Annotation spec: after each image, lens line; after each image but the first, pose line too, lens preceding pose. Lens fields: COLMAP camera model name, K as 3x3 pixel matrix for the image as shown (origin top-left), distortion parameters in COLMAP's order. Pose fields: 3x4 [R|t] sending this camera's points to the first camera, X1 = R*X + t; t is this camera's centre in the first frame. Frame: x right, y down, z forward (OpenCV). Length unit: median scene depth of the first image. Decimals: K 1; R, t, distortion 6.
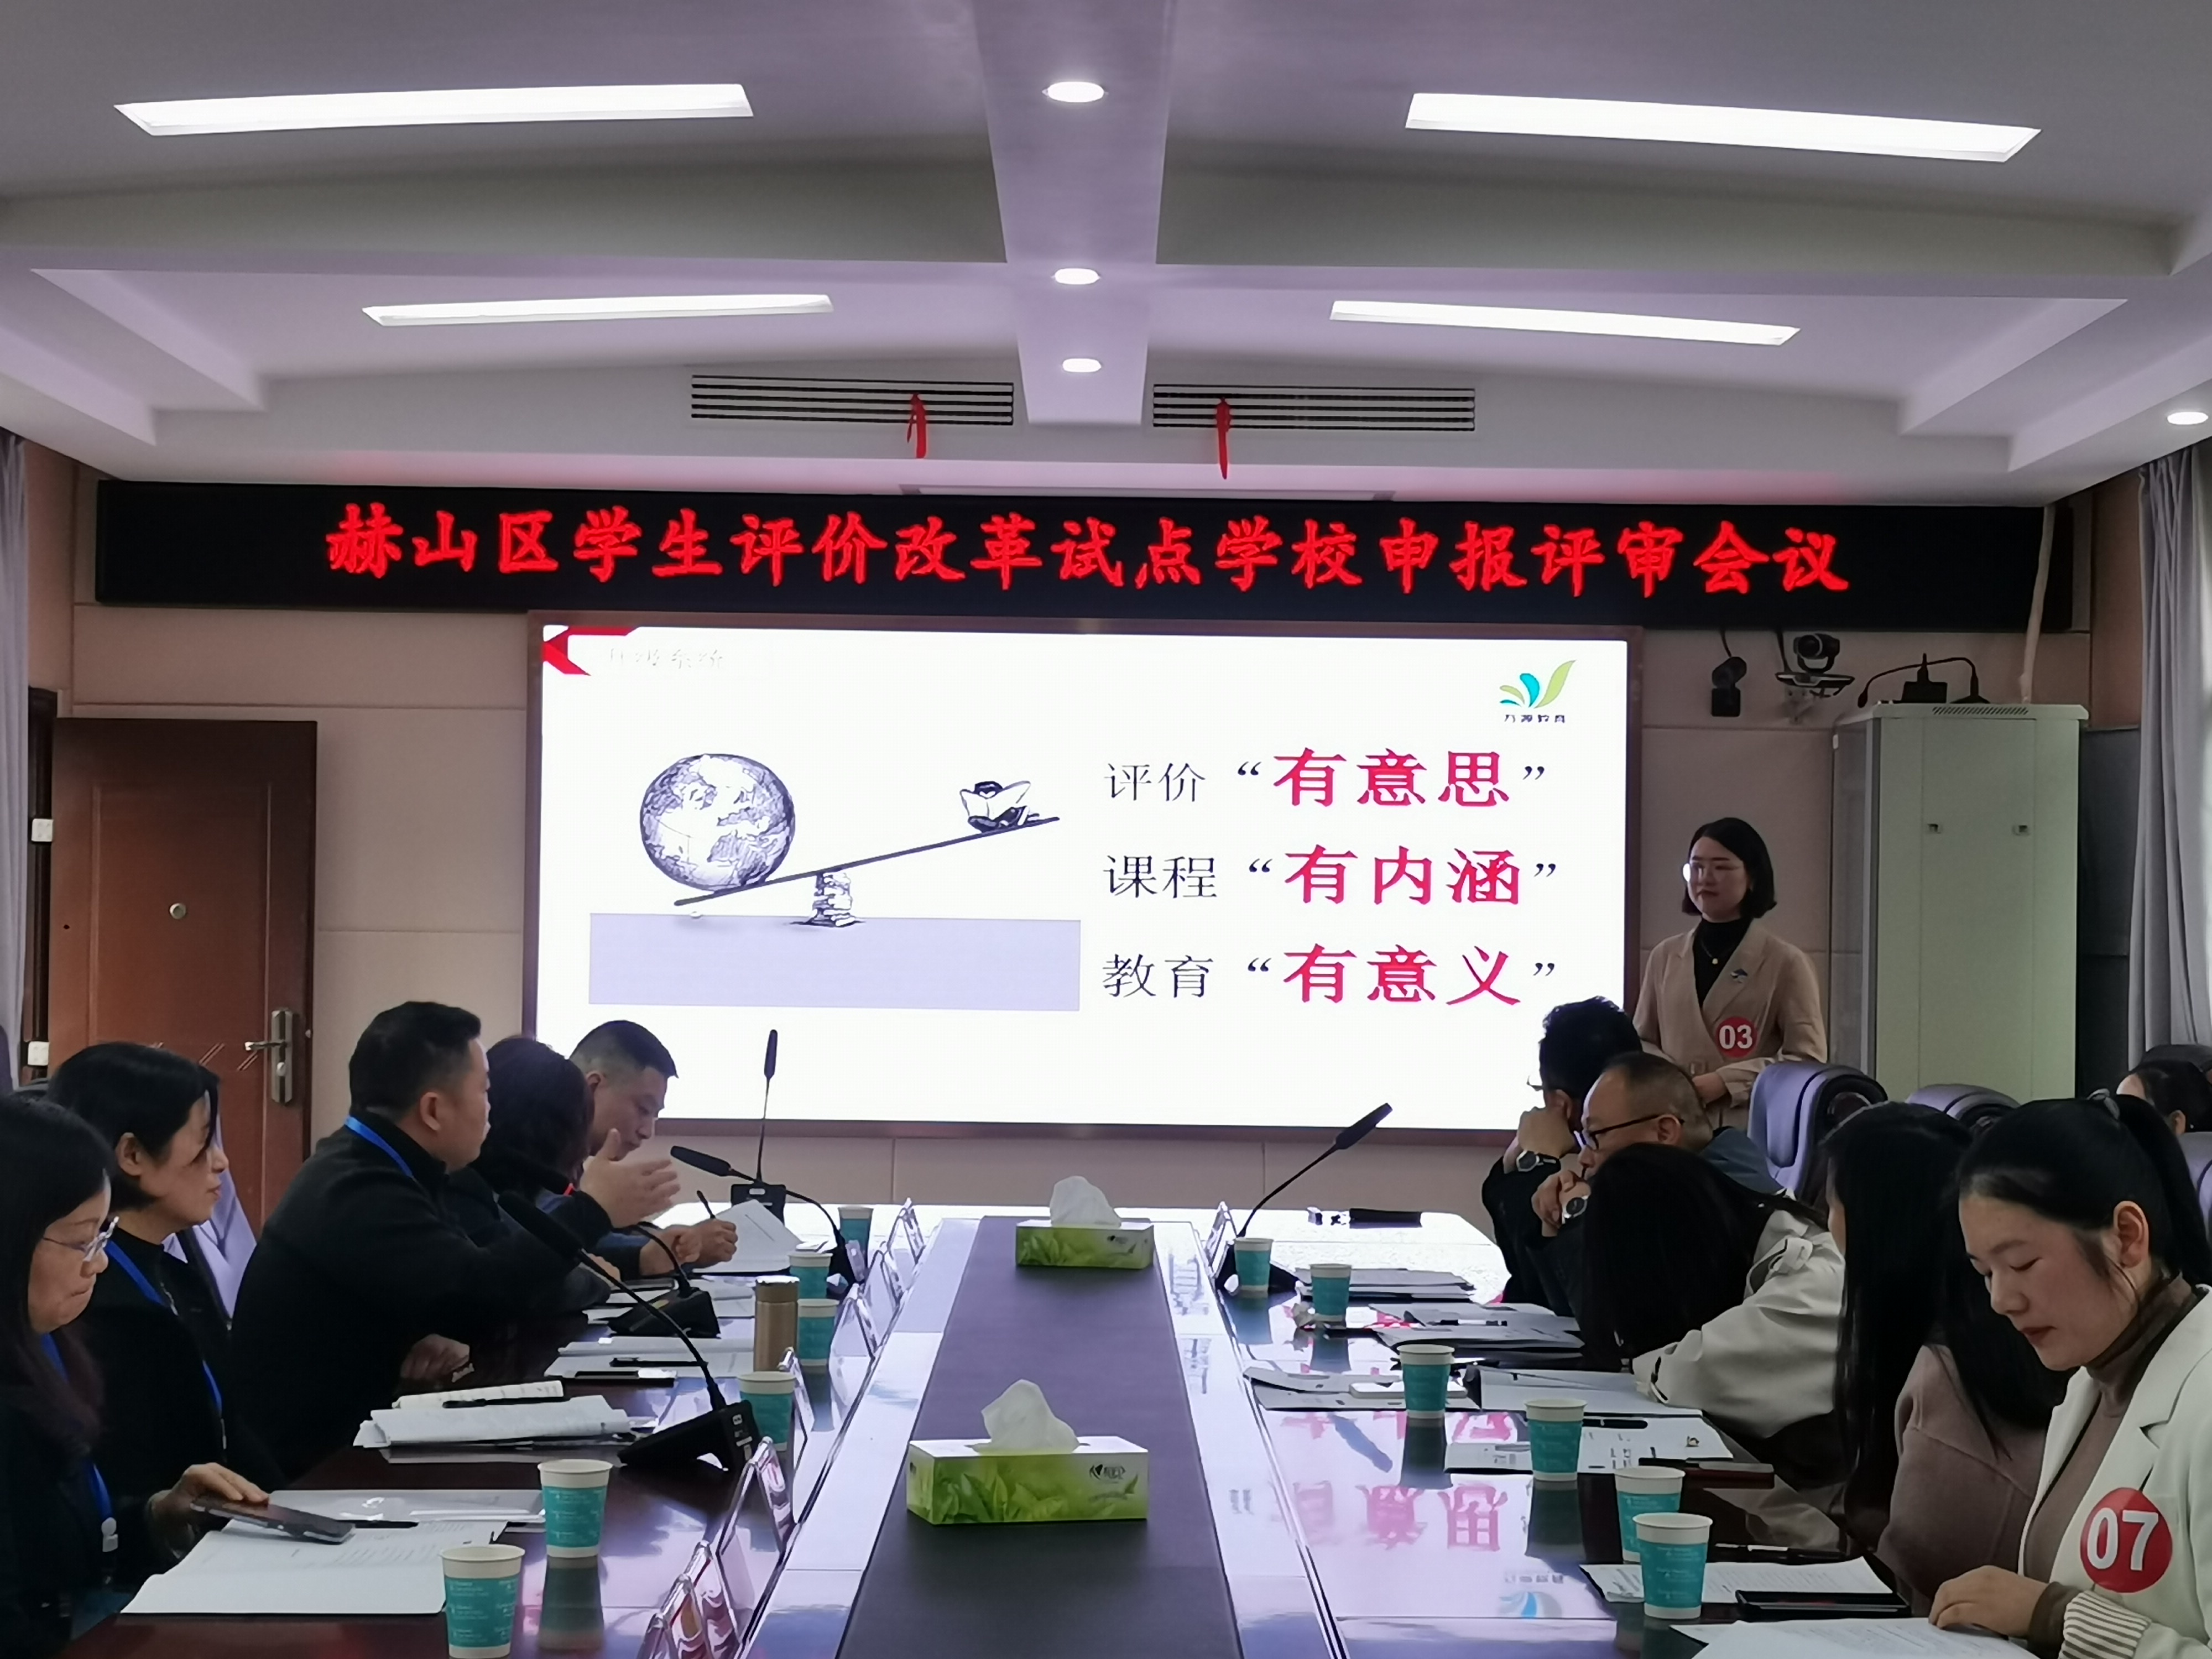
lens RADIAL K [[3840.9, 0, 1113.4], [0, 3840.9, 843.6], [0, 0, 1]] dist [0.054451, 0.000000]
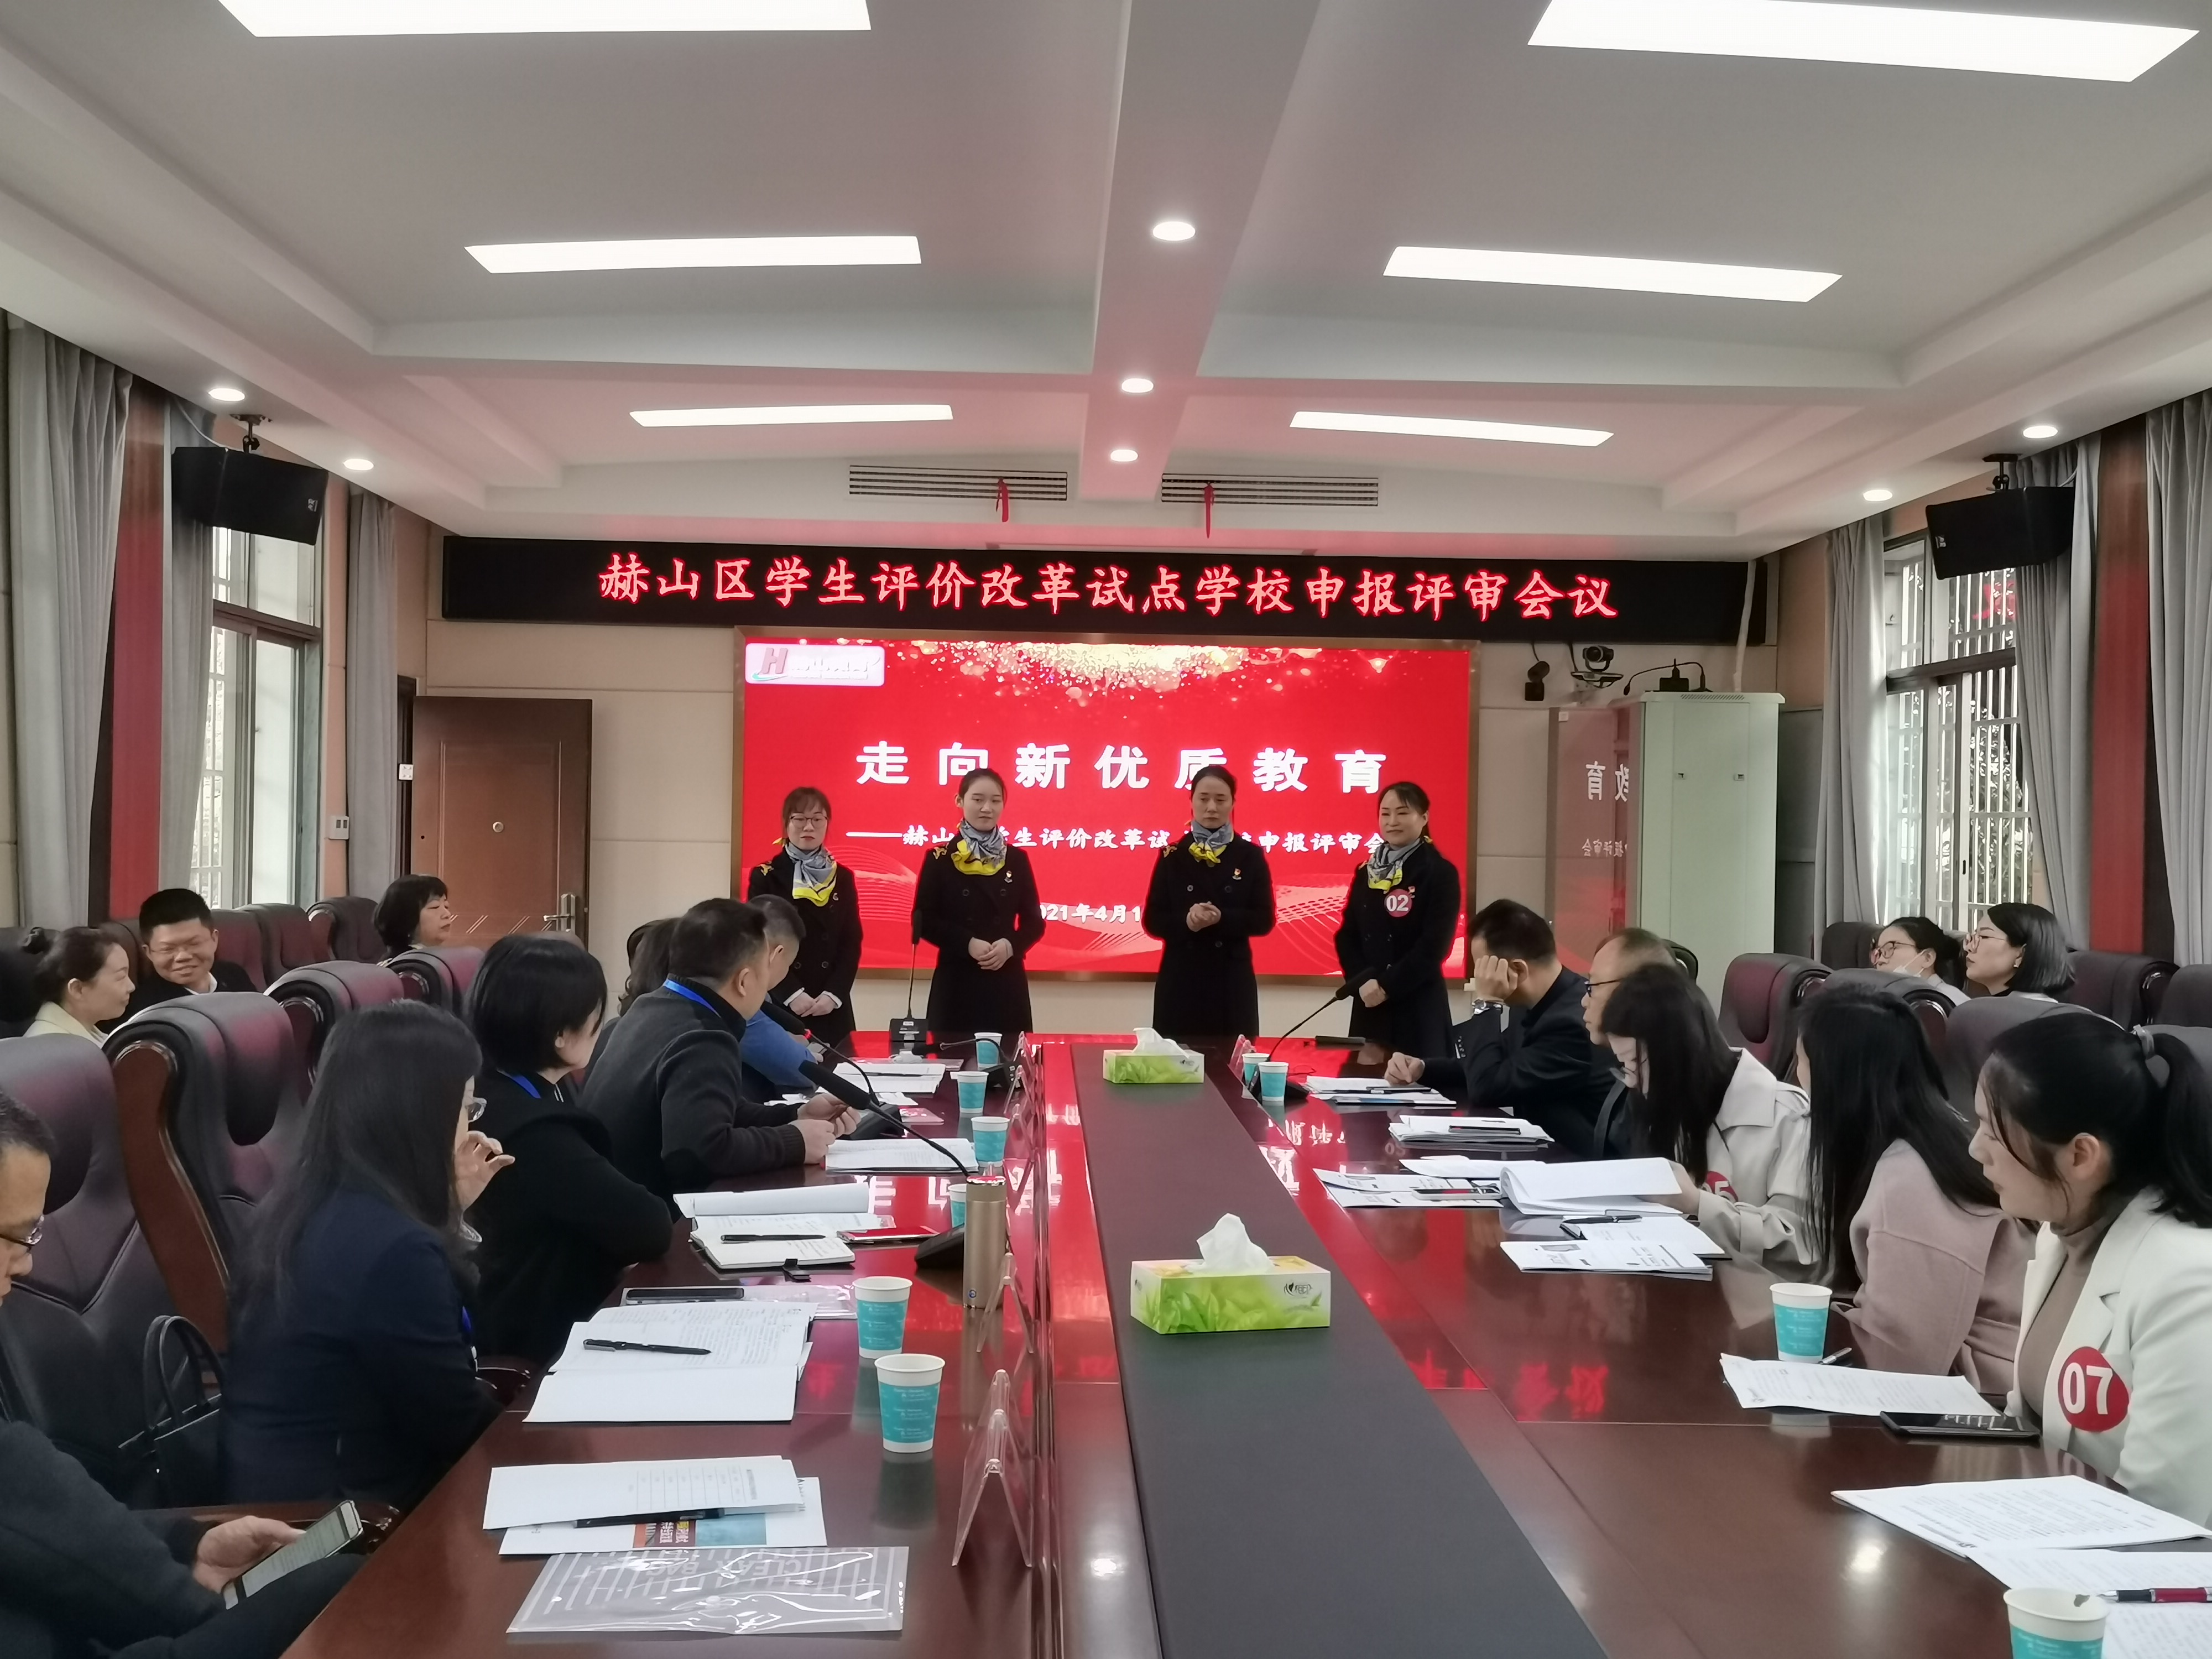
lens RADIAL K [[2323.0, 0, 1092.4], [0, 2323.0, 822.7], [0, 0, 1]] dist [0.056677, 0.000000]
pose [[0.999824, 0.003544, 0.018413, -0.030051], [-0.003820, 0.999880, 0.014987, 0.001464], [-0.018358, -0.015055, 0.999718, 0.096729]]
